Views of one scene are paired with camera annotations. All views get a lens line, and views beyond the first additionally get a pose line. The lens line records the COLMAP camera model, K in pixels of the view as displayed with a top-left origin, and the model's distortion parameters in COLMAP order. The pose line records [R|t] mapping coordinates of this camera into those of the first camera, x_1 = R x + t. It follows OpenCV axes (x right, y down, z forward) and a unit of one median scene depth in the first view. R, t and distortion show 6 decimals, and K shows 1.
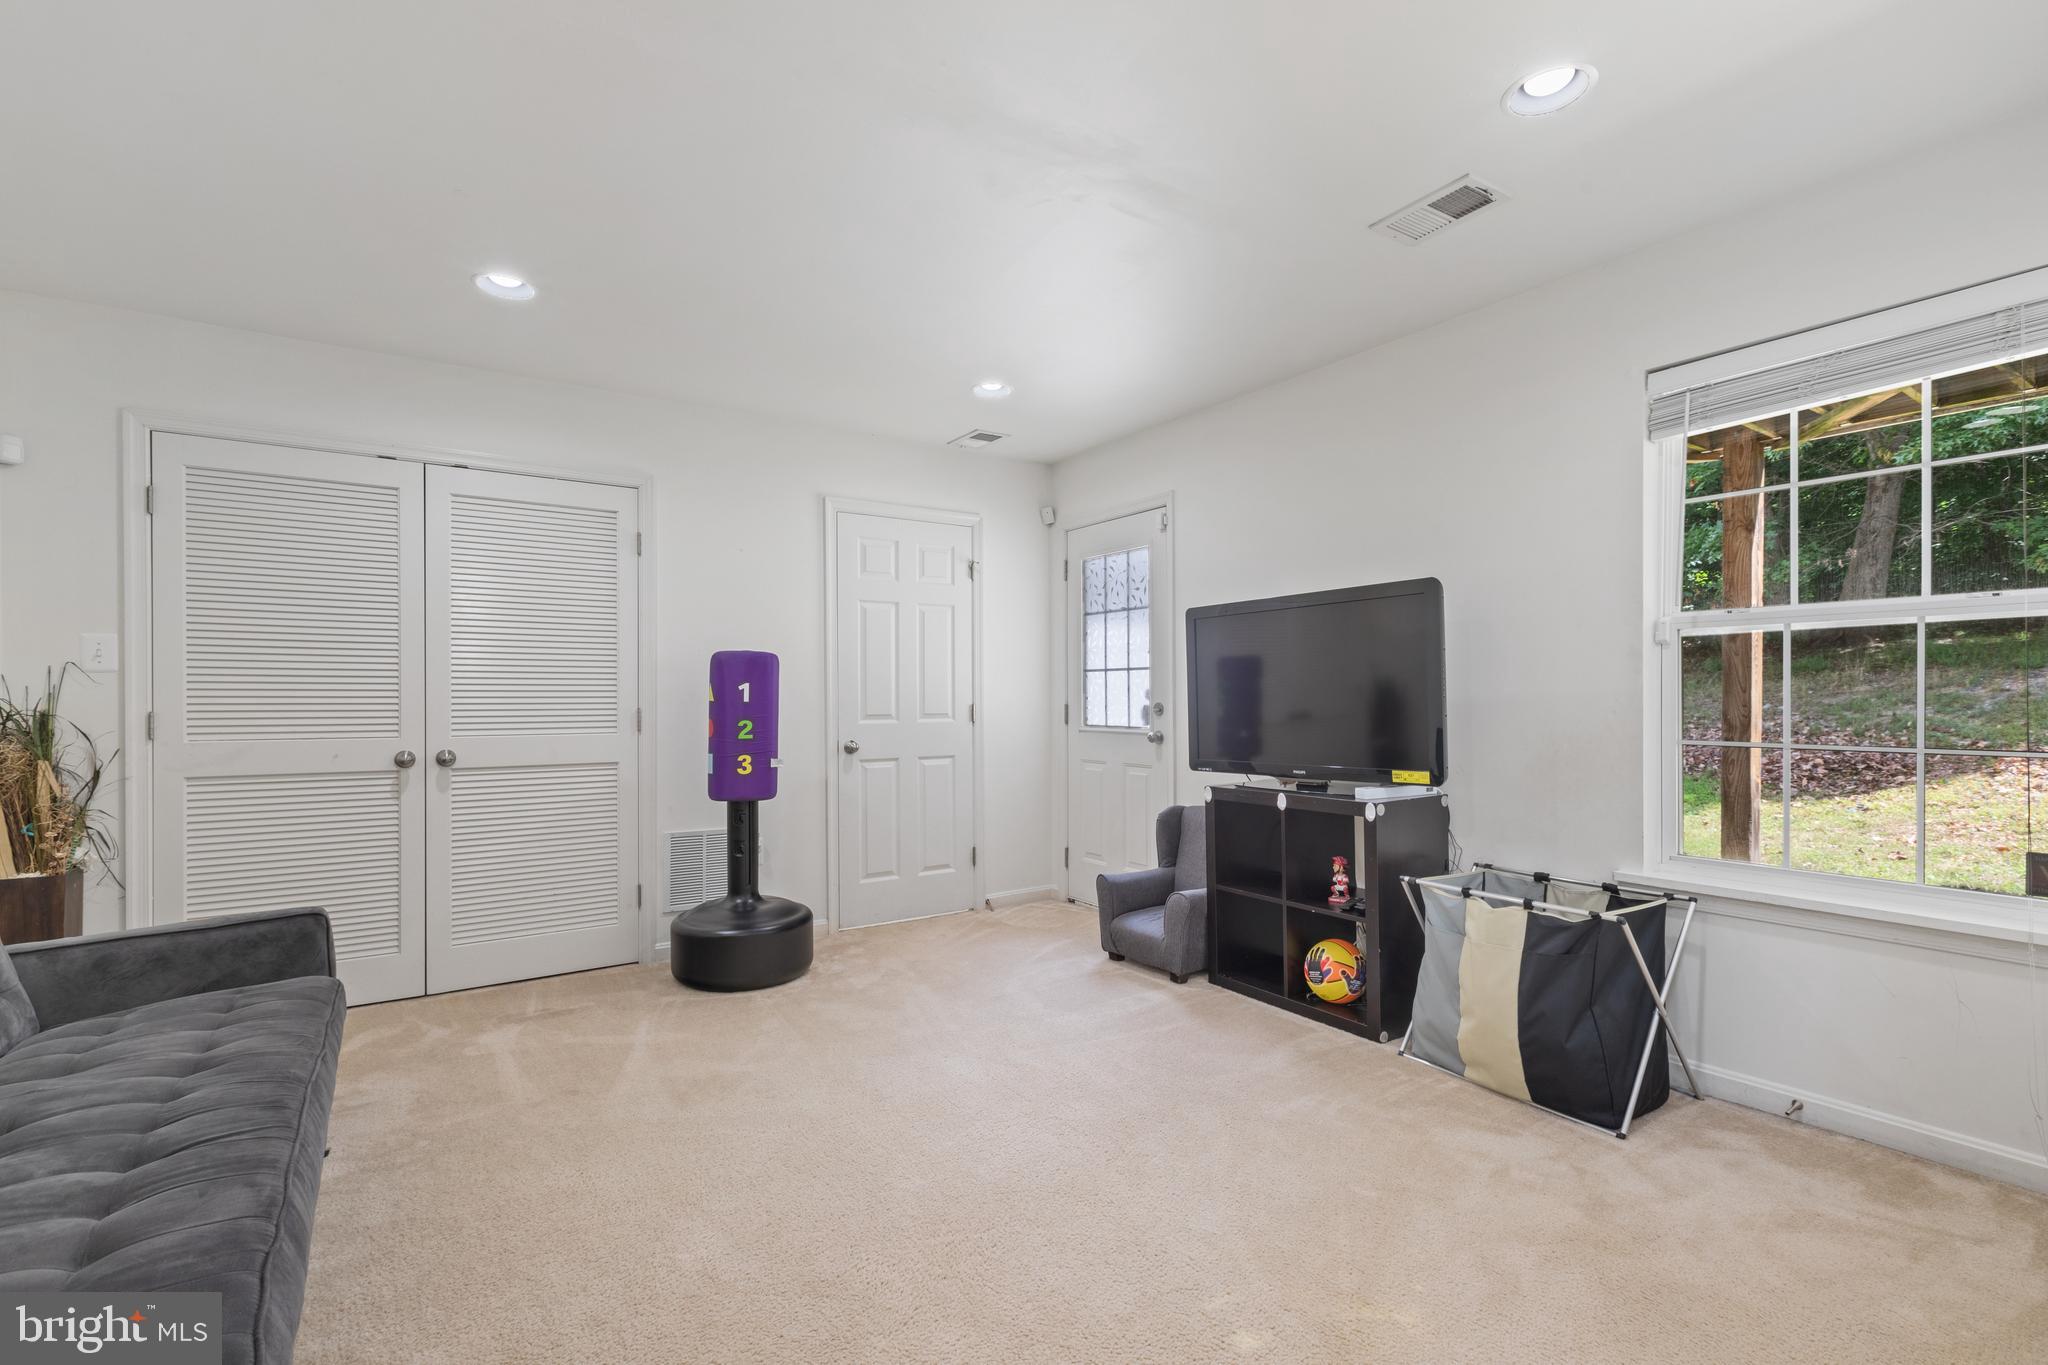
lens RADIAL K [[927.0, 0, 1027.0], [0, 927.0, 690.3], [0, 0, 1]] dist [0.004717, -0.001384]
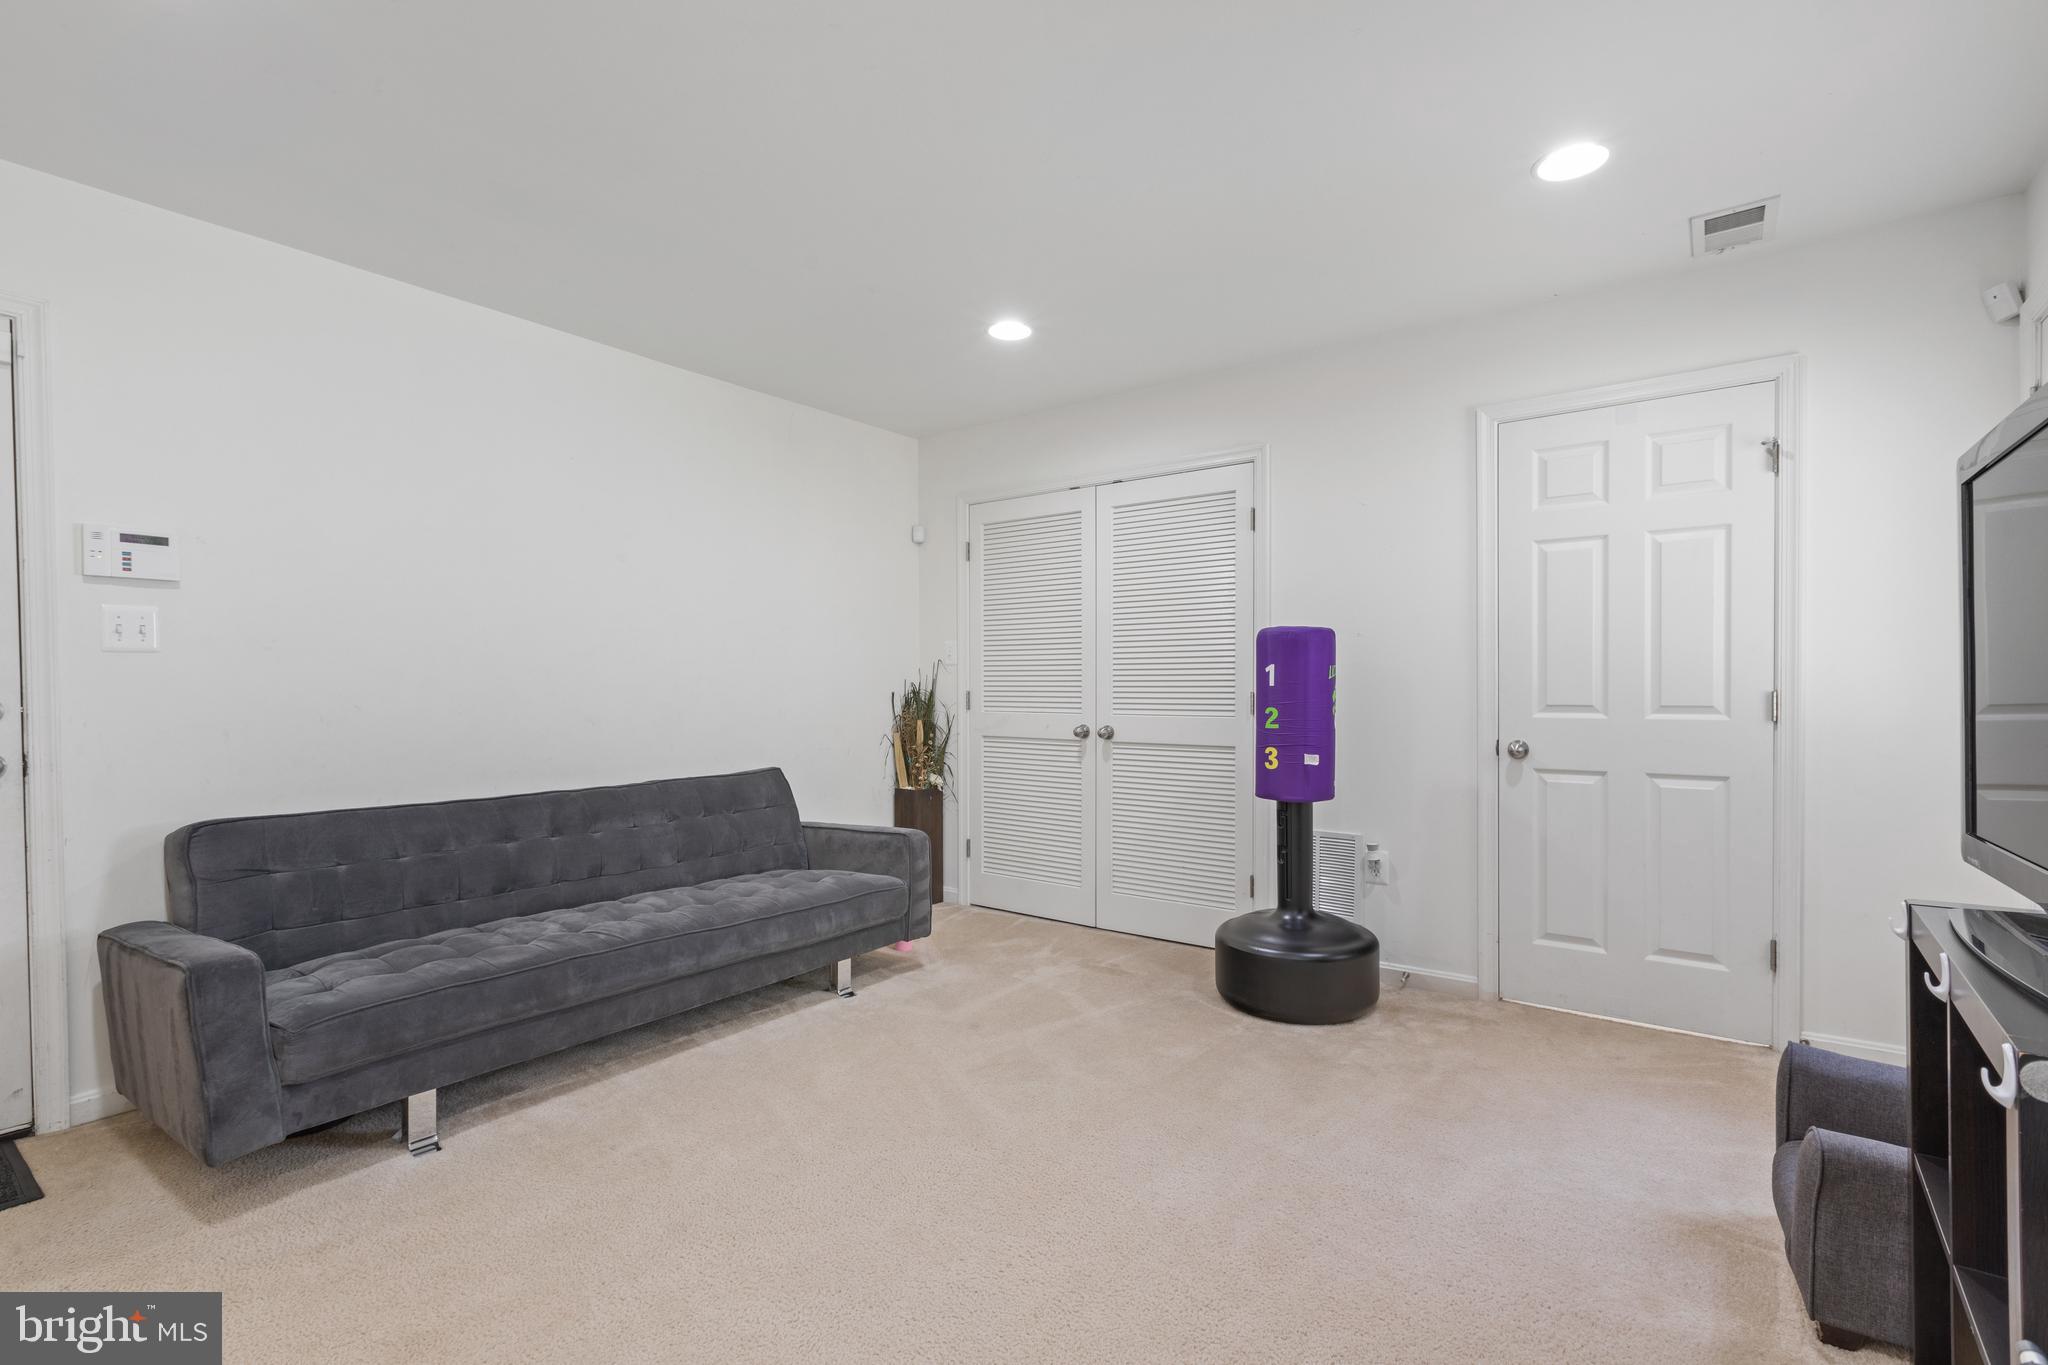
lens RADIAL K [[927.0, 0, 1018.8], [0, 927.0, 693.8], [0, 0, 1]] dist [0.004717, -0.001384]
pose [[0.328417, 0.012120, -0.944455, 0.437009], [0.011047, 0.999800, 0.016671, 0.002735], [0.944468, -0.015909, 0.328217, 0.492749]]
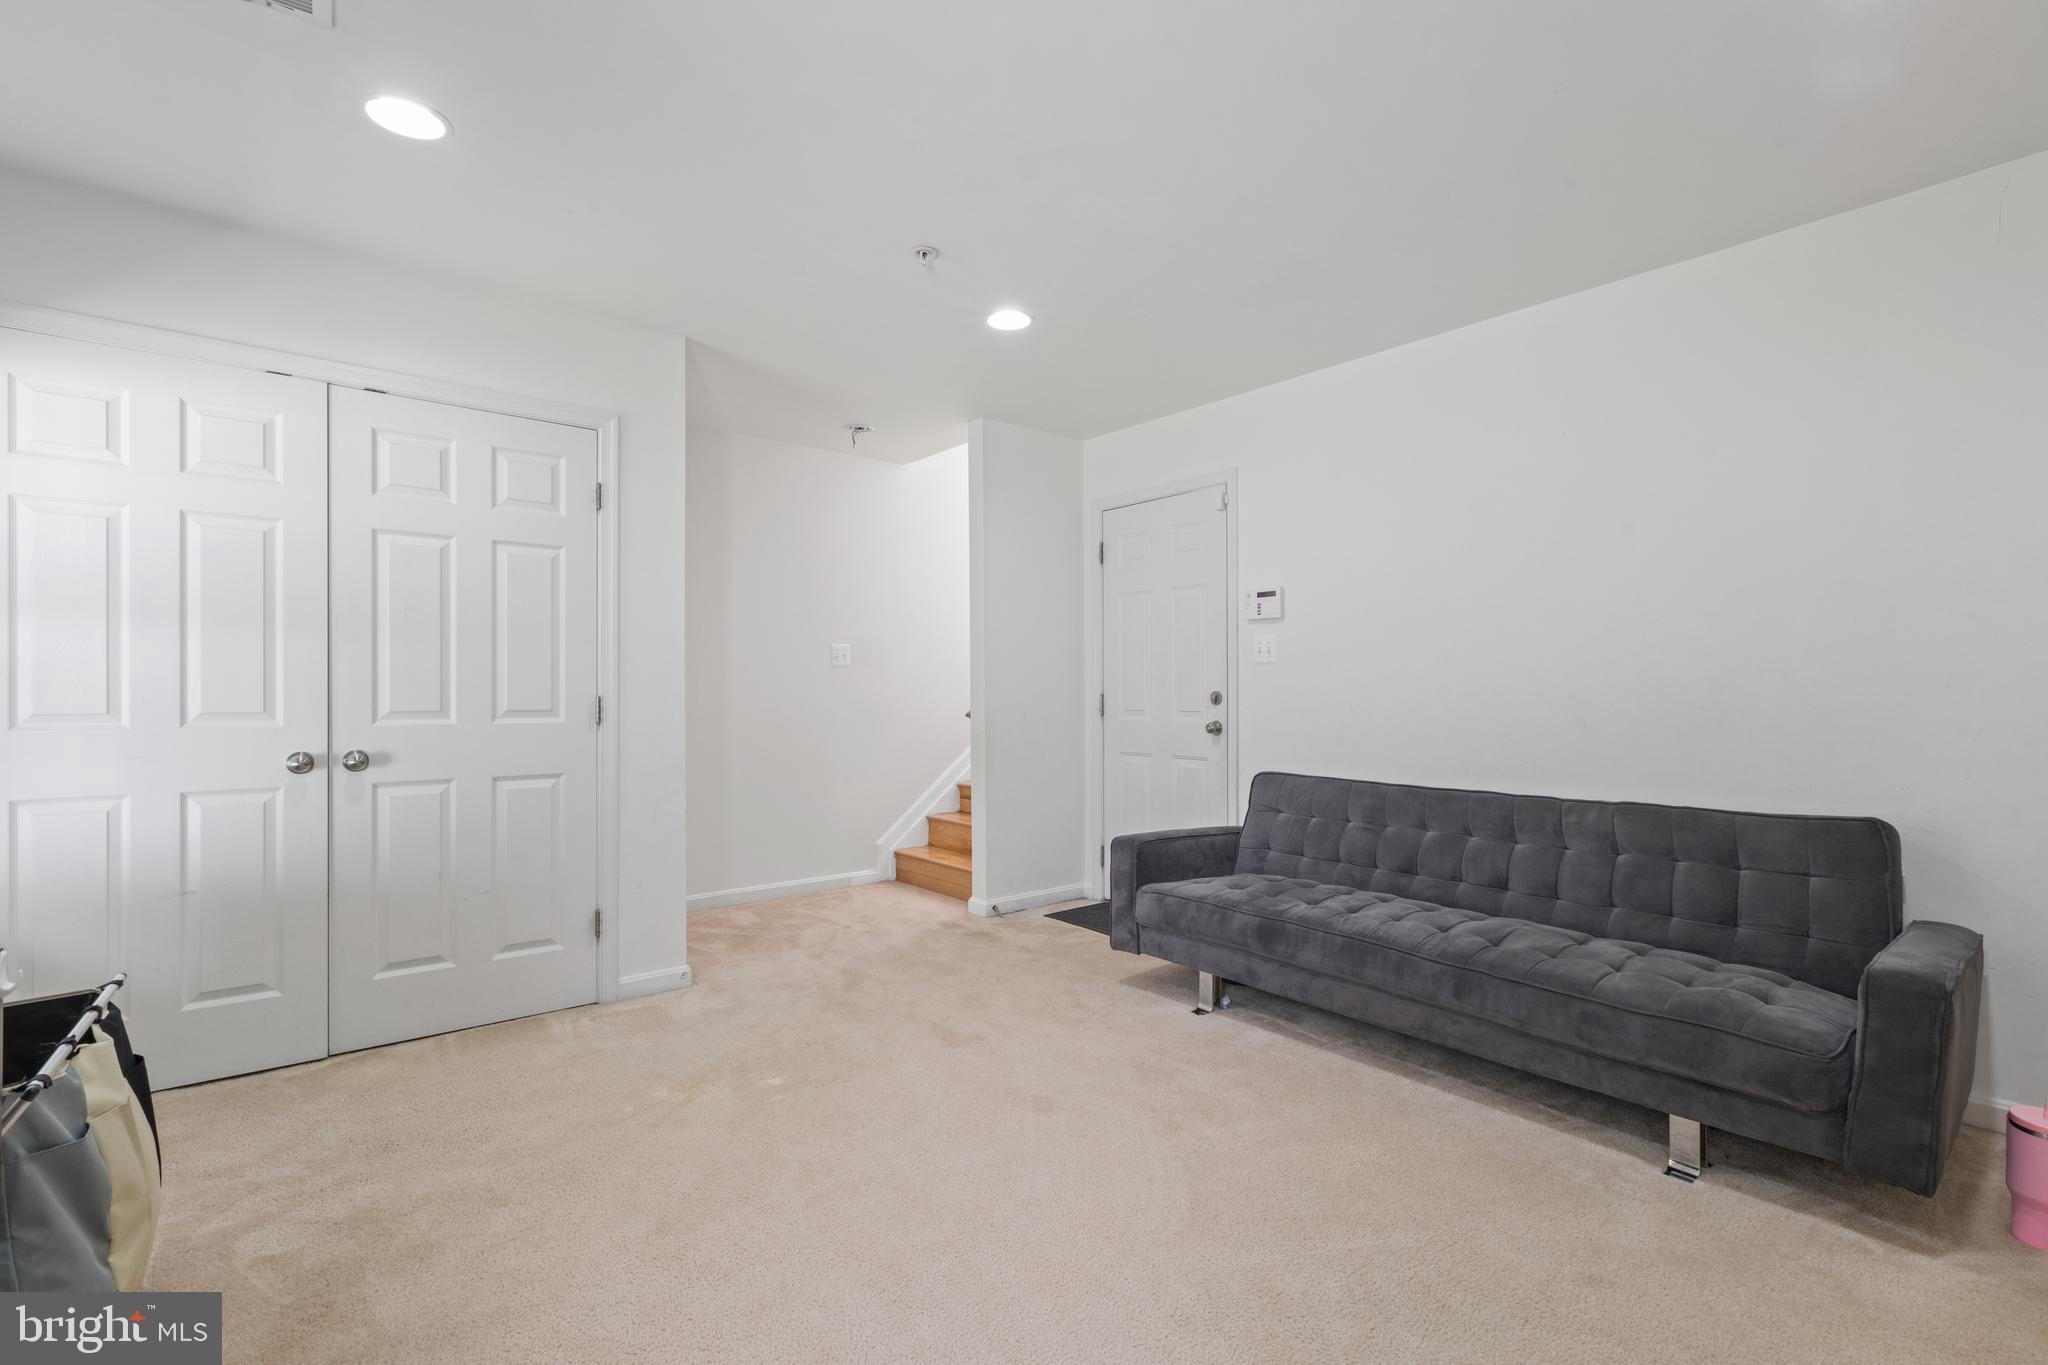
lens RADIAL K [[927.0, 0, 1007.7], [0, 927.0, 688.0], [0, 0, 1]] dist [0.004717, -0.001384]
pose [[-0.995839, 0.005233, -0.090982, -0.017844], [0.005908, 0.999957, -0.007147, 0.011304], [0.090940, -0.007655, -0.995827, 1.184944]]
